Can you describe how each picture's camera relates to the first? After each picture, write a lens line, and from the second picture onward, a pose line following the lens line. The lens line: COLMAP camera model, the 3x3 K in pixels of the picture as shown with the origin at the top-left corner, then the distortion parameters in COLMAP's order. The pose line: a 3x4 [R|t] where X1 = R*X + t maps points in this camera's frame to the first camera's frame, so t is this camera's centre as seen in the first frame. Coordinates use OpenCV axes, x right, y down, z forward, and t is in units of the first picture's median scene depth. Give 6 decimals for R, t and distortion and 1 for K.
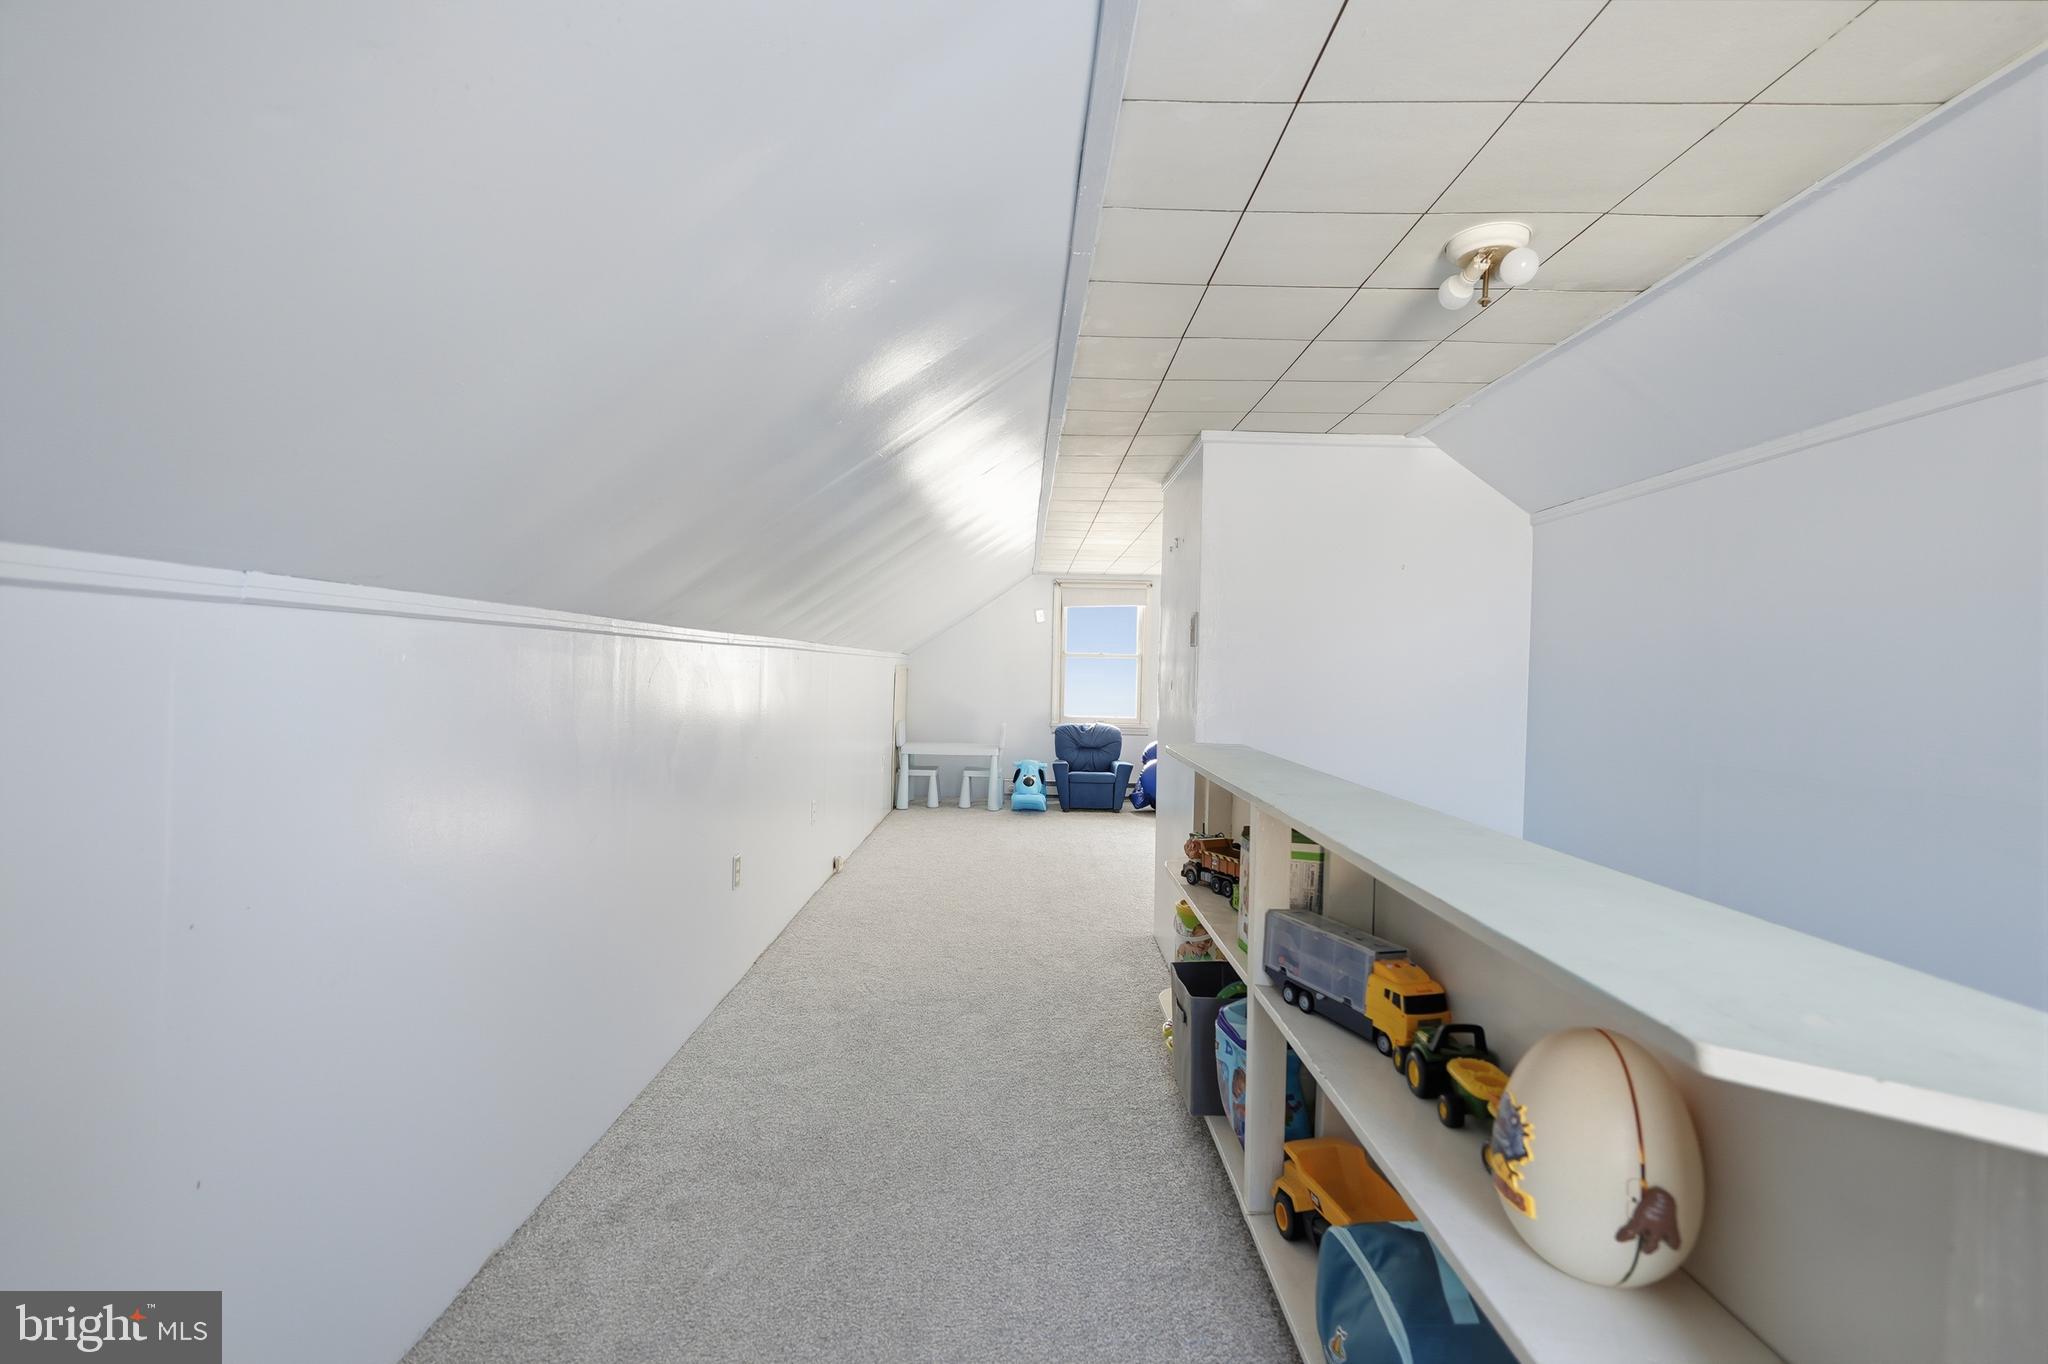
lens RADIAL K [[943.7, 0, 1023.7], [0, 943.7, 680.1], [0, 0, 1]] dist [-0.002847, -0.000068]
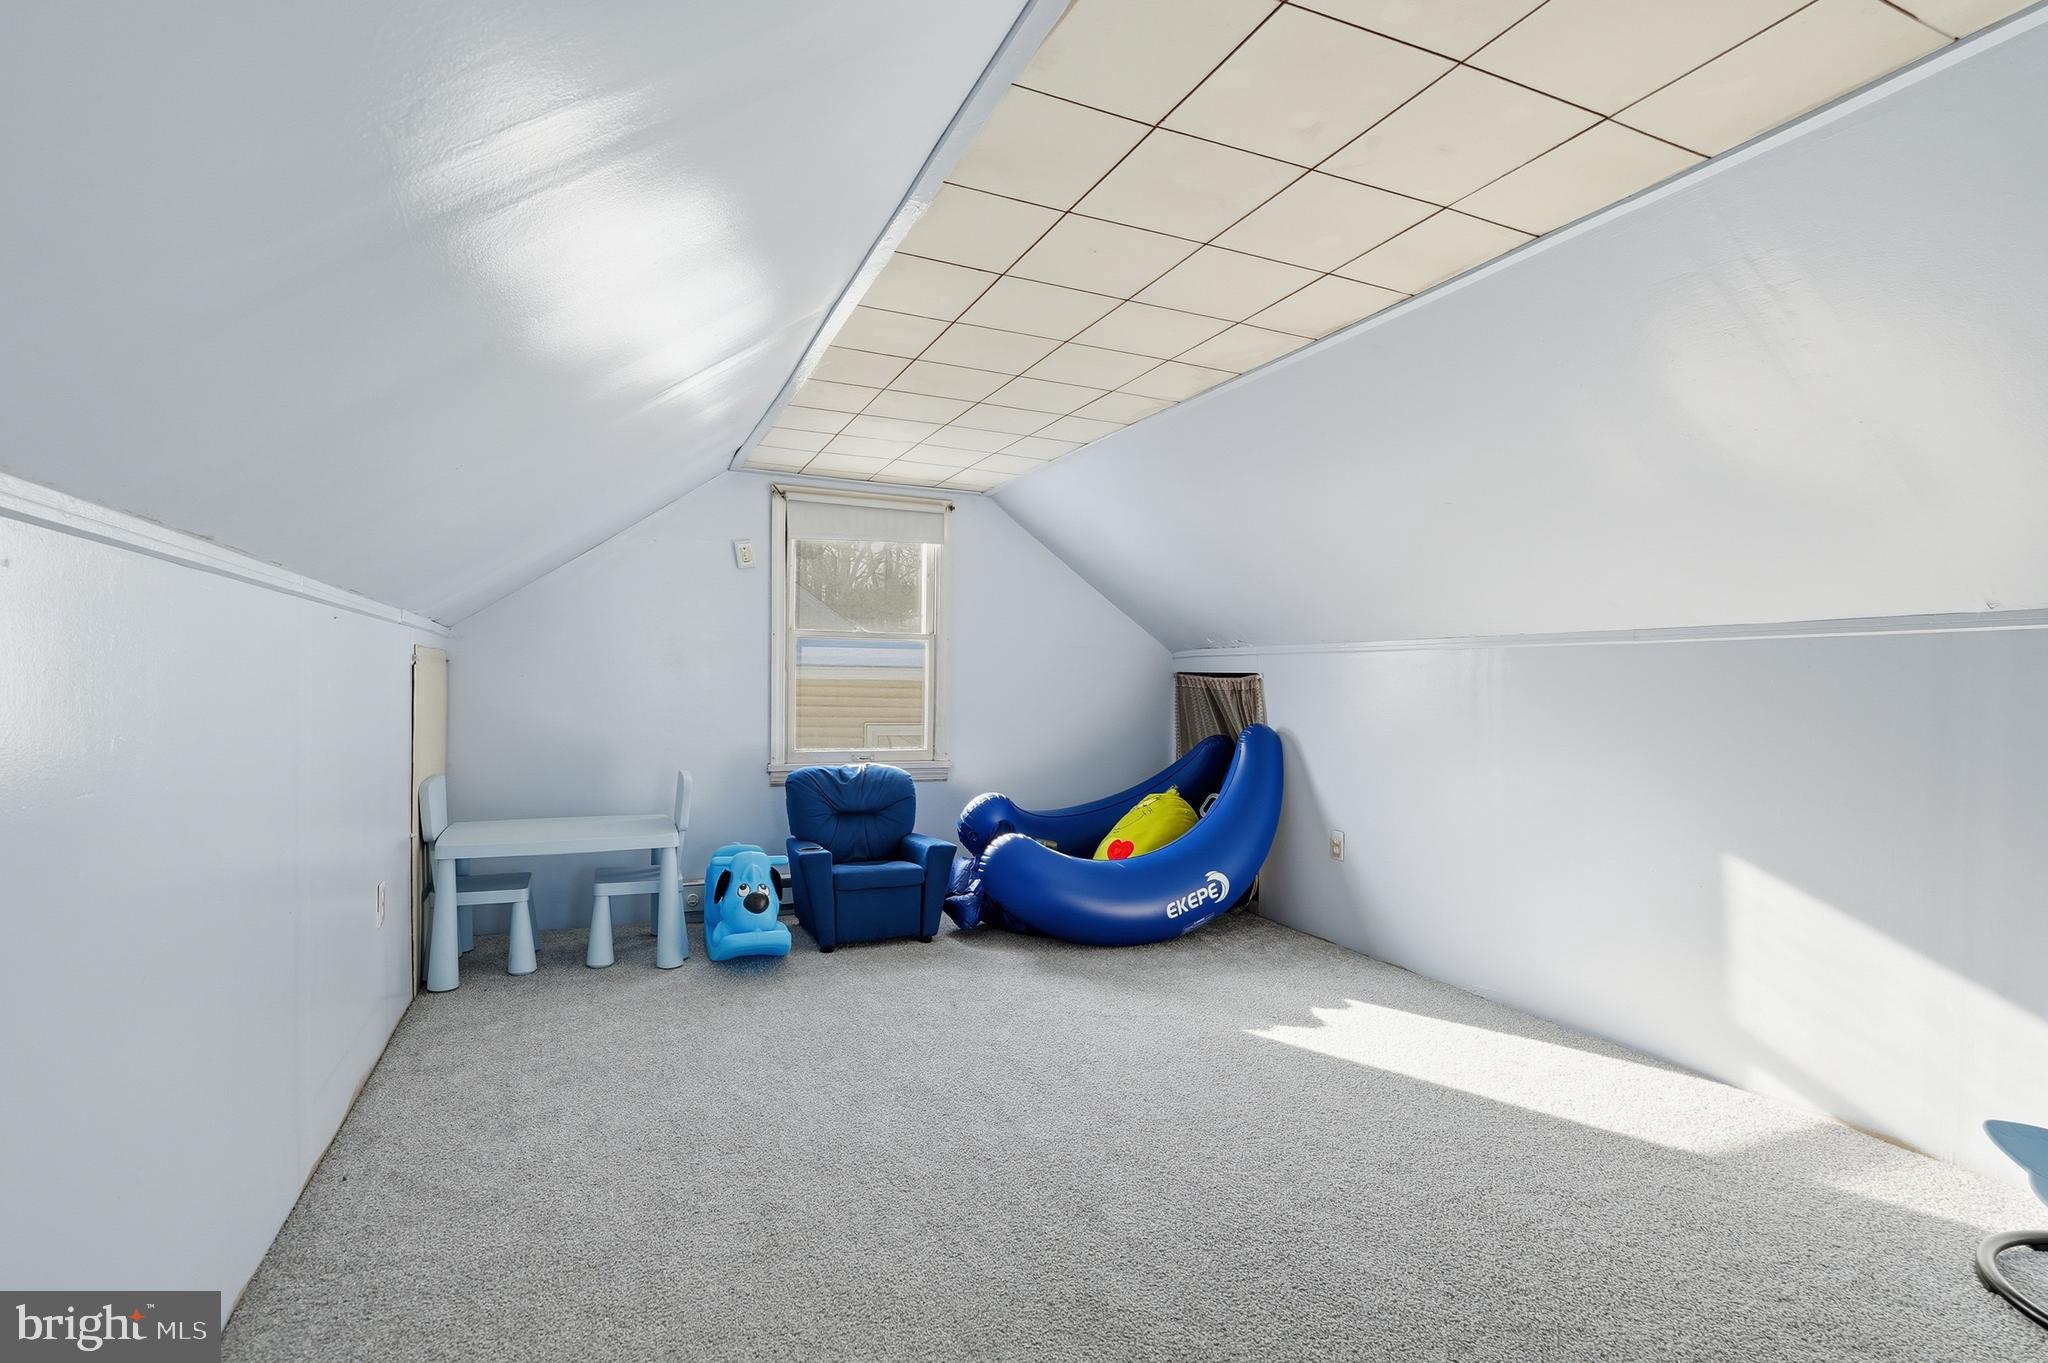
lens RADIAL K [[943.7, 0, 991.9], [0, 943.7, 726.0], [0, 0, 1]] dist [-0.002847, -0.000068]
pose [[0.923419, -0.021547, 0.383188, -0.060506], [0.004716, 0.998984, 0.044809, 0.002101], [-0.383764, -0.039570, 0.922583, 0.517137]]
